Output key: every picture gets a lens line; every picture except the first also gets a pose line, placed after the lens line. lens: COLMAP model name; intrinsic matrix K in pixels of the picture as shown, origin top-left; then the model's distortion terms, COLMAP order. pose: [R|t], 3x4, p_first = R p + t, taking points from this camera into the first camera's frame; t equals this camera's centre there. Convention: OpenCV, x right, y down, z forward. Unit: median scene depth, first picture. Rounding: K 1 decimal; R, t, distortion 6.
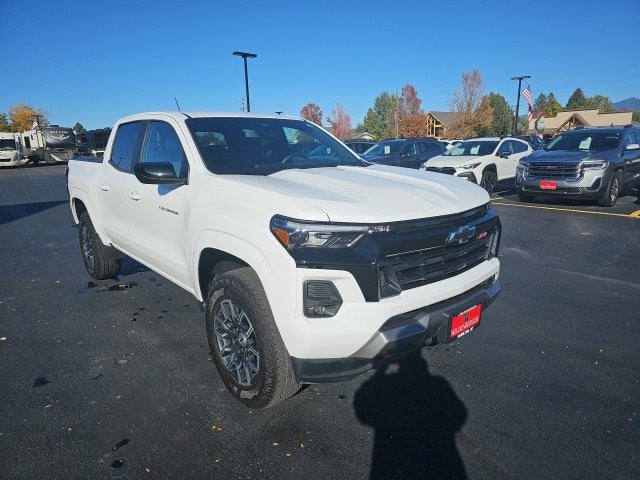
lens RADIAL K [[424.6, 0, 321.9], [0, 424.6, 238.0], [0, 0, 1]] dist [0.058839, -0.047109]
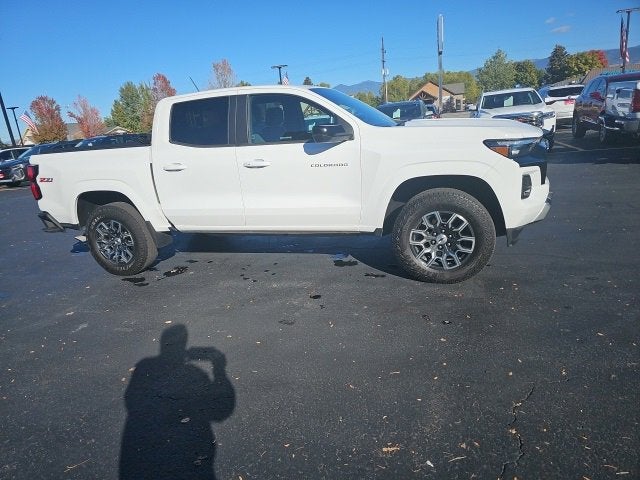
lens RADIAL K [[424.6, 0, 314.2], [0, 424.6, 238.8], [0, 0, 1]] dist [0.058839, -0.047109]
pose [[0.850829, -0.200411, 0.485721, -0.773489], [0.189827, 0.979210, 0.071511, 0.035599], [-0.489954, 0.031360, 0.871184, -0.011986]]
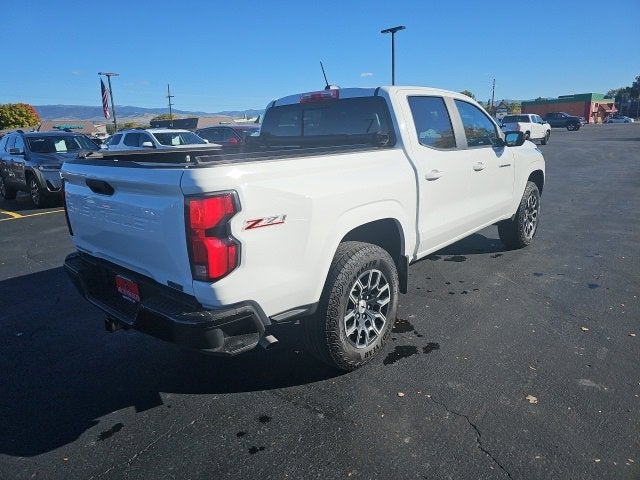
lens RADIAL K [[424.6, 0, 317.1], [0, 424.6, 230.5], [0, 0, 1]] dist [0.058839, -0.047109]
pose [[-0.149956, -0.198908, 0.968477, -1.294014], [0.254753, 0.938704, 0.232239, -0.270814], [-0.955308, 0.281548, -0.090092, 1.369131]]
